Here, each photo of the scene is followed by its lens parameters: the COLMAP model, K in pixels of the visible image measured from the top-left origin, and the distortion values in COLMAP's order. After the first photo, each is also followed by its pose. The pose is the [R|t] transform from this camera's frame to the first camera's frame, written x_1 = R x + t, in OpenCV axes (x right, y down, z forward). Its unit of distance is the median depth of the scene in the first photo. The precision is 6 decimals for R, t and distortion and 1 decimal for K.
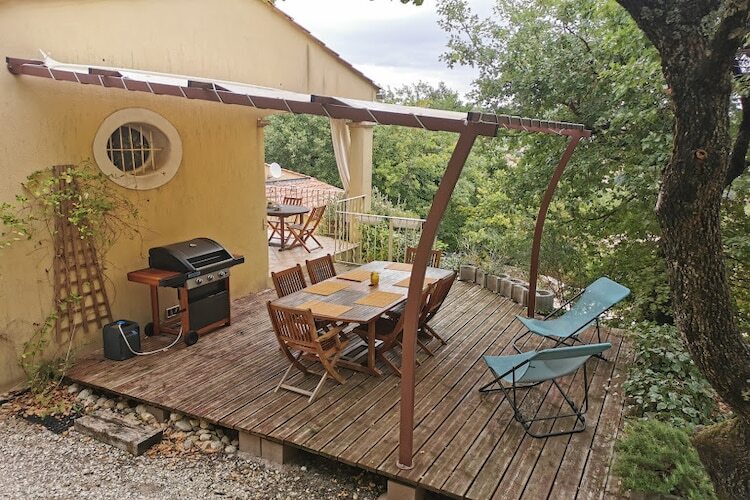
lens RADIAL K [[565.5, 0, 384.5], [0, 565.5, 255.7], [0, 0, 1]] dist [0.000855, -0.001397]
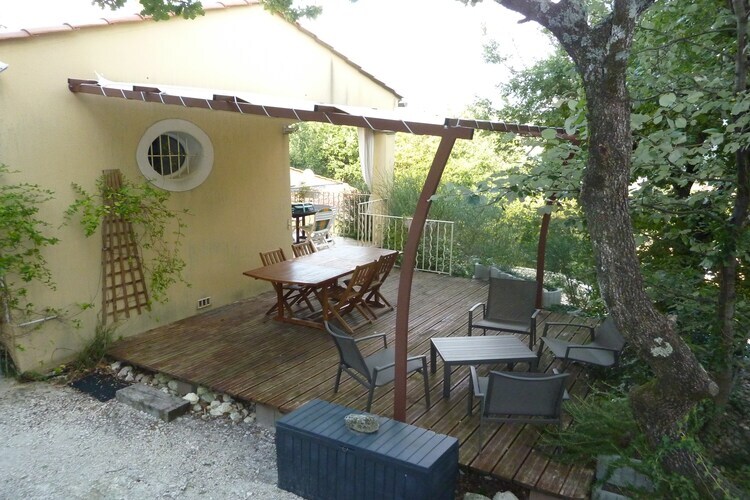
lens RADIAL K [[569.0, 0, 375.0], [0, 569.0, 250.0], [0, 0, 1]] dist [-0.031102, -0.002173]
pose [[0.996926, 0.006418, -0.078090, 0.055840], [-0.008218, 0.999707, -0.022758, 0.025342], [0.077922, 0.023330, 0.996686, -0.095670]]
